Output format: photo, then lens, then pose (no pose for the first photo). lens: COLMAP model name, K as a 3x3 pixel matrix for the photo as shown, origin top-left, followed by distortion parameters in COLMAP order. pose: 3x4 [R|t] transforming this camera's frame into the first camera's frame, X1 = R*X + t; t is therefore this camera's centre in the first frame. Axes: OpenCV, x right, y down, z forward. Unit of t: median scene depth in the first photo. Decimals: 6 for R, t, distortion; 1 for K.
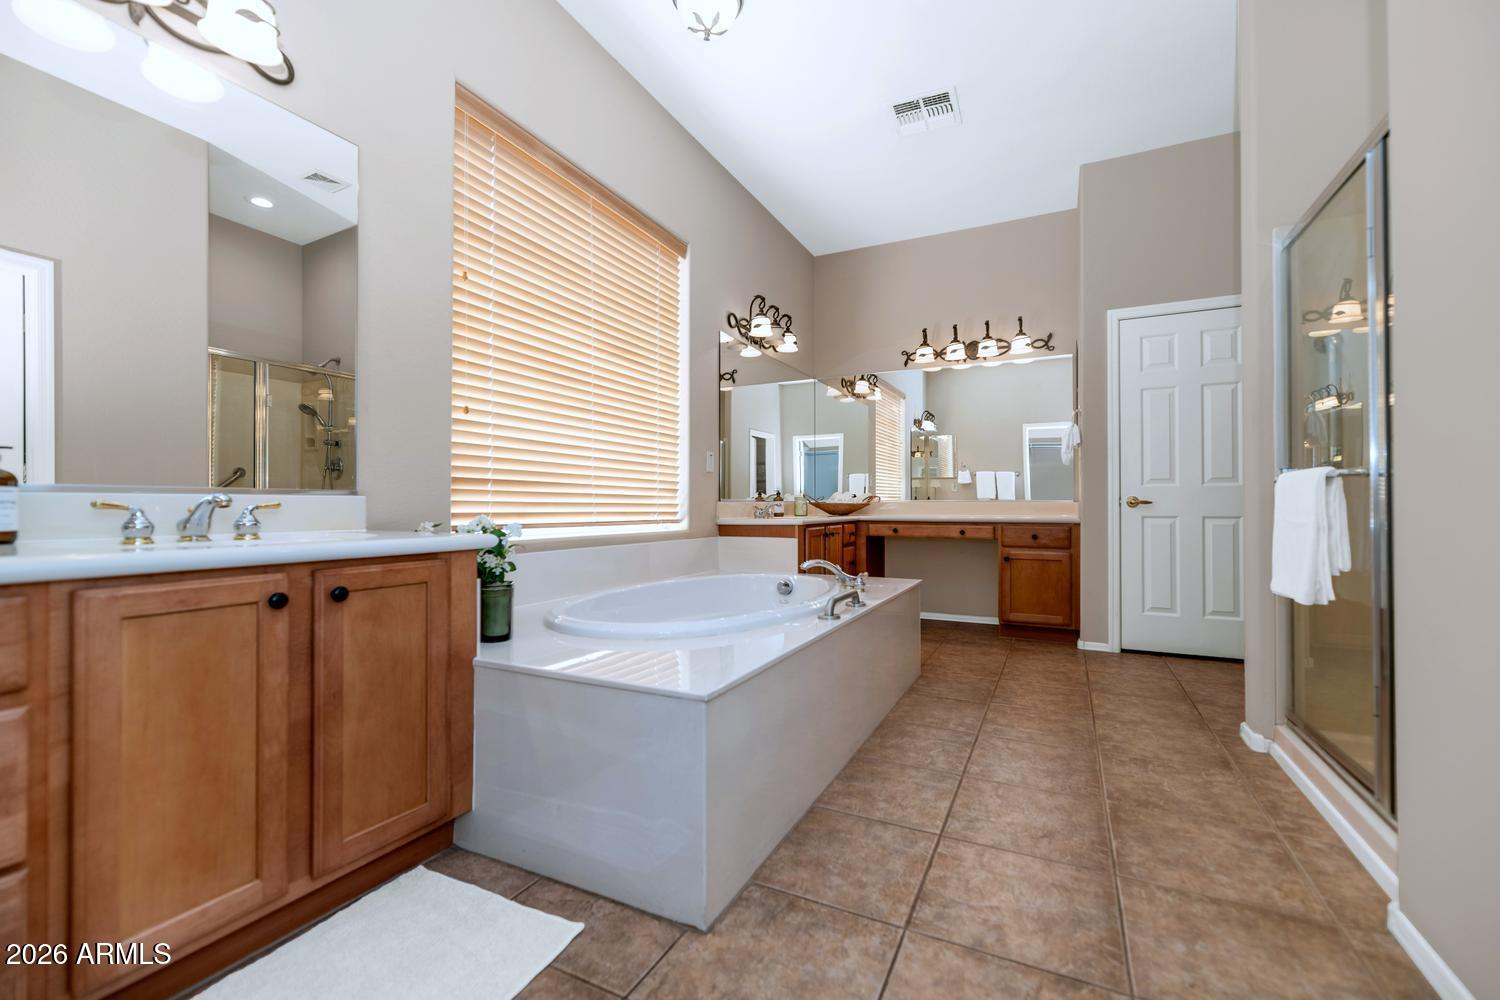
lens RADIAL K [[612.8, 0, 753.7], [0, 612.8, 503.8], [0, 0, 1]] dist [0.000247, 0.000004]
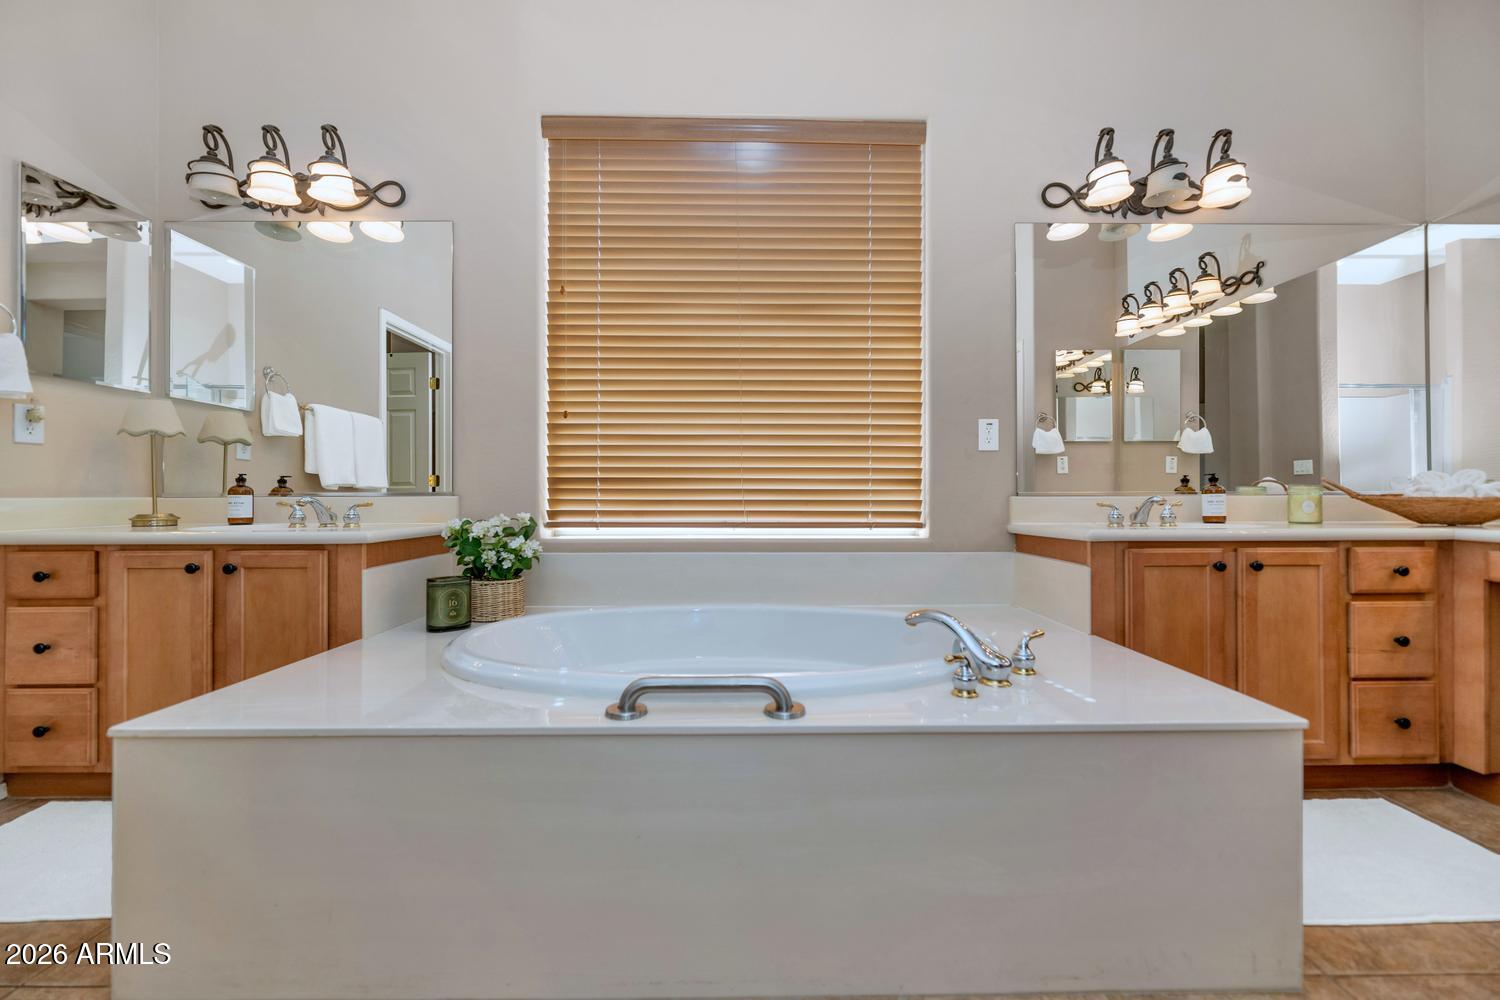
lens RADIAL K [[612.8, 0, 751.6], [0, 612.8, 495.7], [0, 0, 1]] dist [0.000247, 0.000004]
pose [[0.461203, -0.007518, -0.887263, 0.490653], [0.004322, 0.999971, -0.006226, -0.002592], [0.887284, -0.000964, 0.461222, 0.621126]]
